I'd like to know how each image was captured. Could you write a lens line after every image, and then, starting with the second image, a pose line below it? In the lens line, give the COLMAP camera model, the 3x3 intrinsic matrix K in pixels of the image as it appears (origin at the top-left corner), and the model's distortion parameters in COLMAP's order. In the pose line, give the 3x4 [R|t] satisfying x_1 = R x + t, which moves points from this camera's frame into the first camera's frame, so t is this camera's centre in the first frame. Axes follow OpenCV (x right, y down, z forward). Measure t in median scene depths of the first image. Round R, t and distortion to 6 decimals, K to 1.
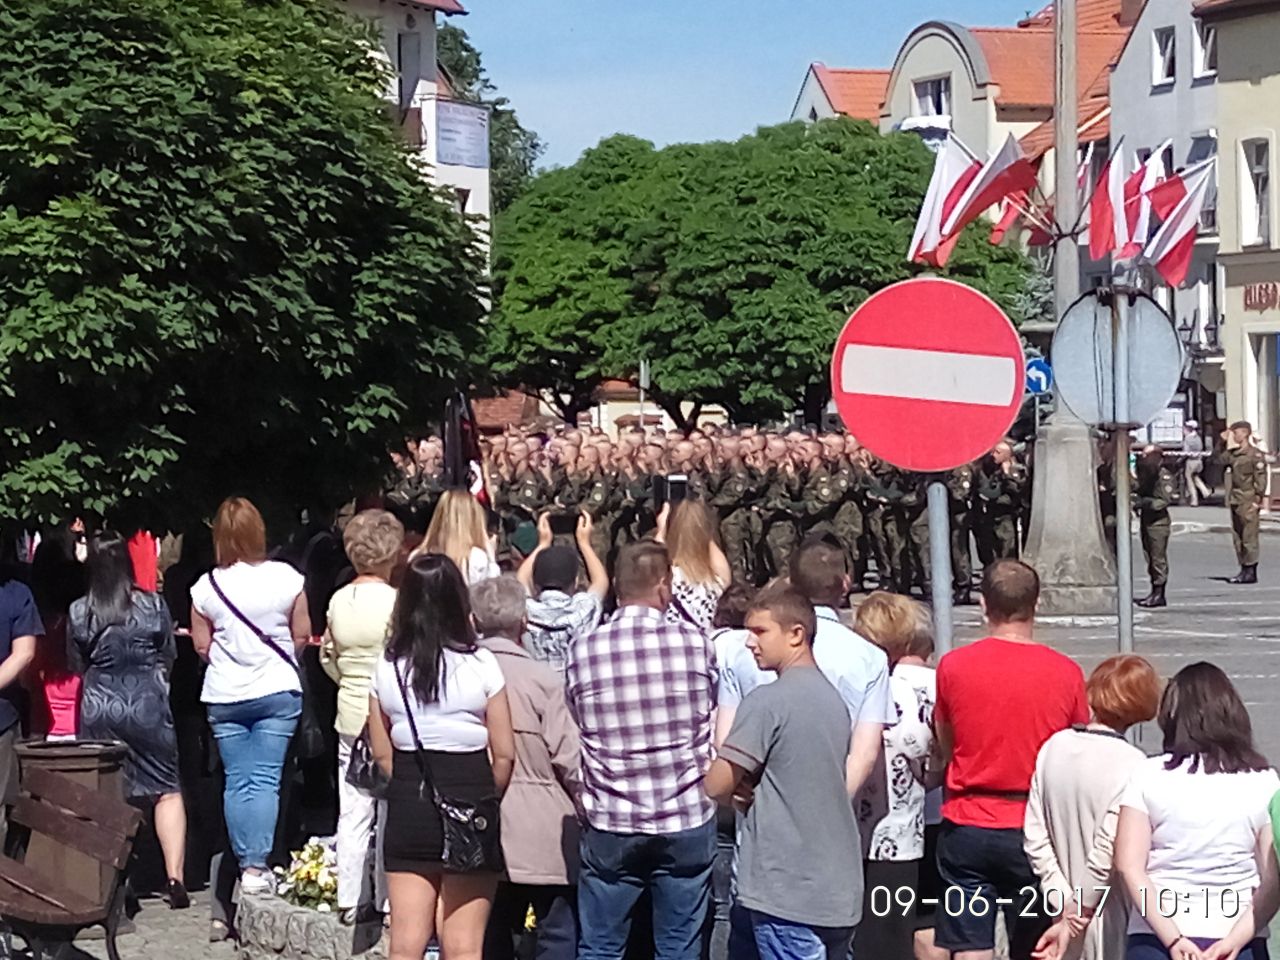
lens RADIAL K [[4105.7, 0, 584.8], [0, 4105.7, 455.6], [0, 0, 1]] dist [0.219005, 0.000000]
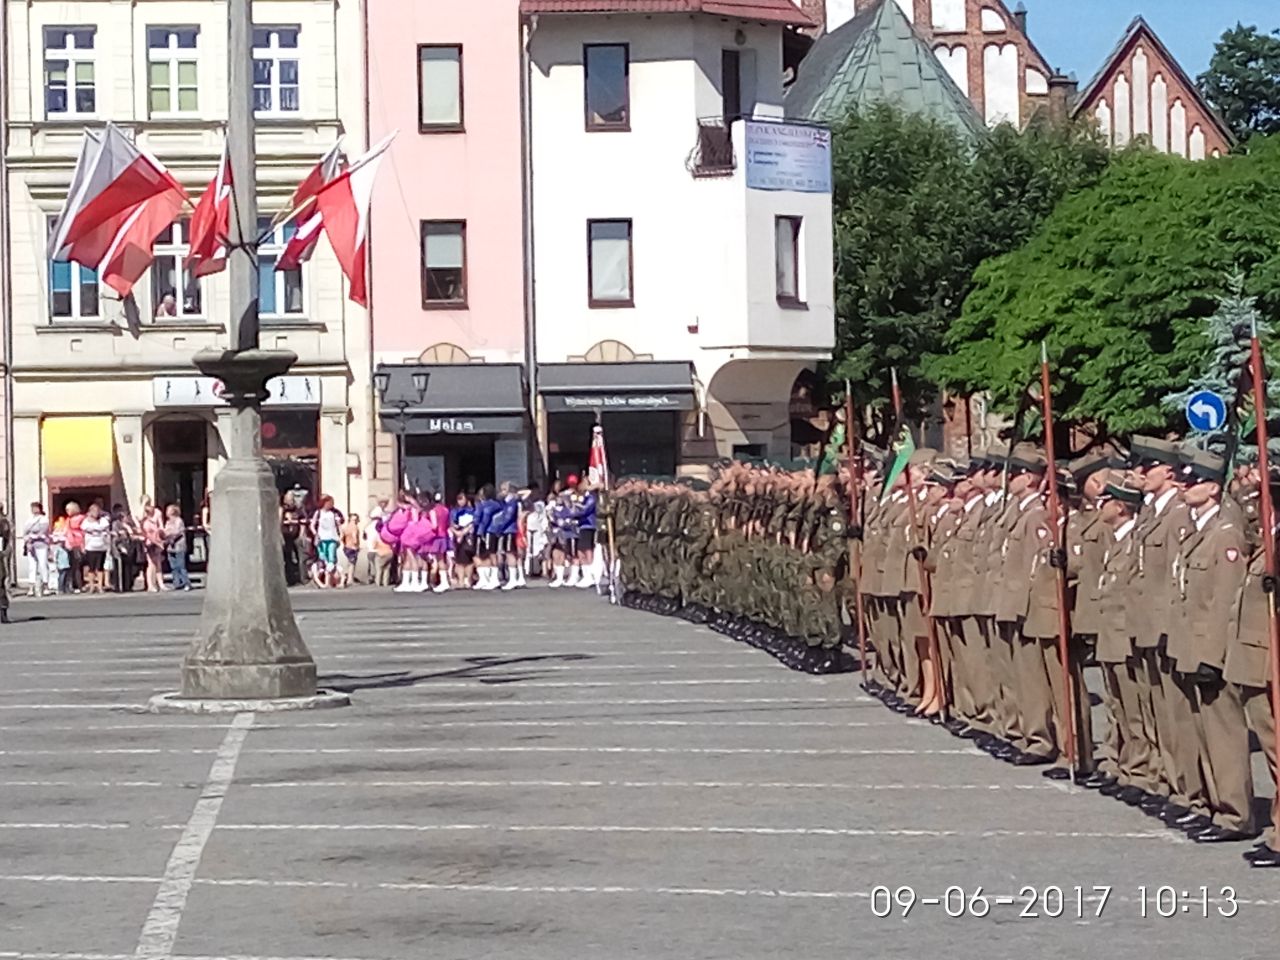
lens RADIAL K [[4090.2, 0, 637.6], [0, 4090.2, 481.9], [0, 0, 1]] dist [0.034283, 0.000000]
pose [[0.943284, -0.010365, -0.331825, 0.220895], [0.008674, 0.999941, -0.006578, 0.000336], [0.331873, 0.003327, 0.943318, 0.111218]]
